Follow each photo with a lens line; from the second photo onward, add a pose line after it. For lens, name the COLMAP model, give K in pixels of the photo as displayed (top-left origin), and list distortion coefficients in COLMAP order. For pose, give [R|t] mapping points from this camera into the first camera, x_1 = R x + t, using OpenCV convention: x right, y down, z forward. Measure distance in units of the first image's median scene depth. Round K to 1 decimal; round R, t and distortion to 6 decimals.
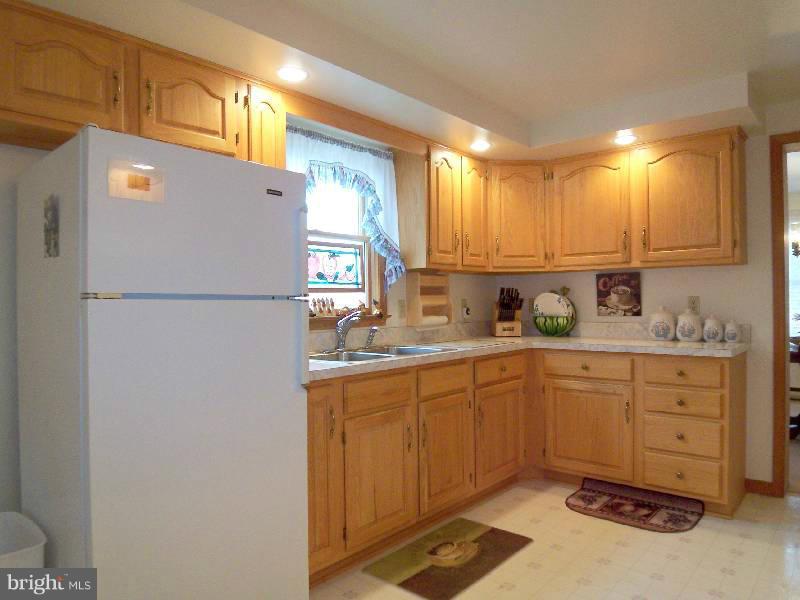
lens RADIAL K [[556.8, 0, 400.0], [0, 556.8, 300.0], [0, 0, 1]] dist [0.049094, 0.000237]
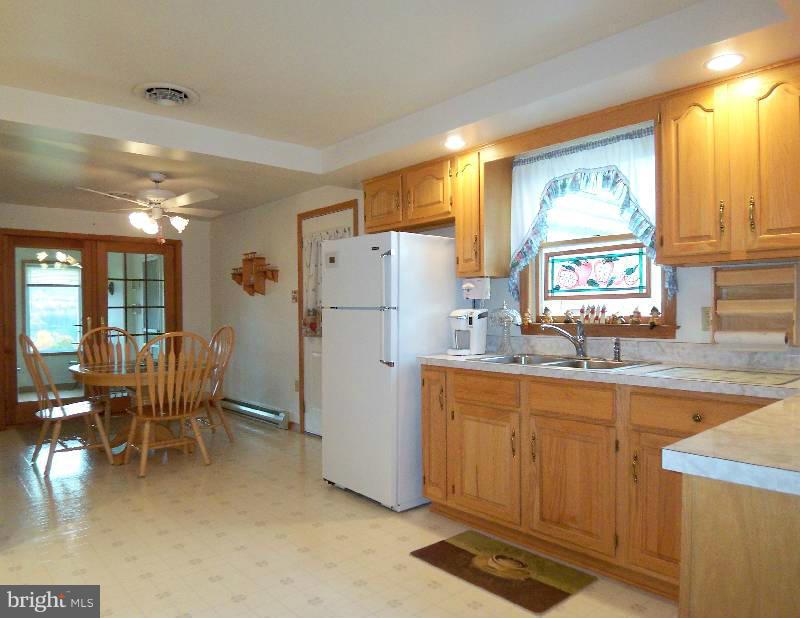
lens RADIAL K [[560.7, 0, 400.0], [0, 560.7, 309.0], [0, 0, 1]] dist [-0.004068, -0.002593]
pose [[-0.138499, 0.013450, -0.990271, 0.880852], [0.018419, 0.999770, 0.011003, -0.013312], [0.990191, -0.016716, -0.138715, 0.783895]]
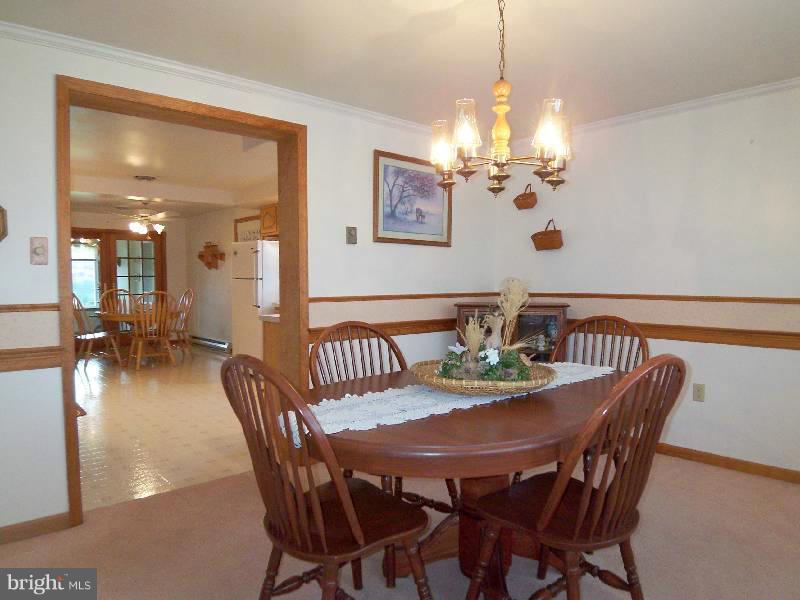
lens RADIAL K [[554.1, 0, 400.0], [0, 554.1, 300.0], [0, 0, 1]] dist [-0.001785, 0.000383]
pose [[-0.146277, 0.050162, -0.987971, 1.812513], [0.009708, 0.998738, 0.049271, -0.021107], [0.989196, -0.002384, -0.146579, 1.442674]]
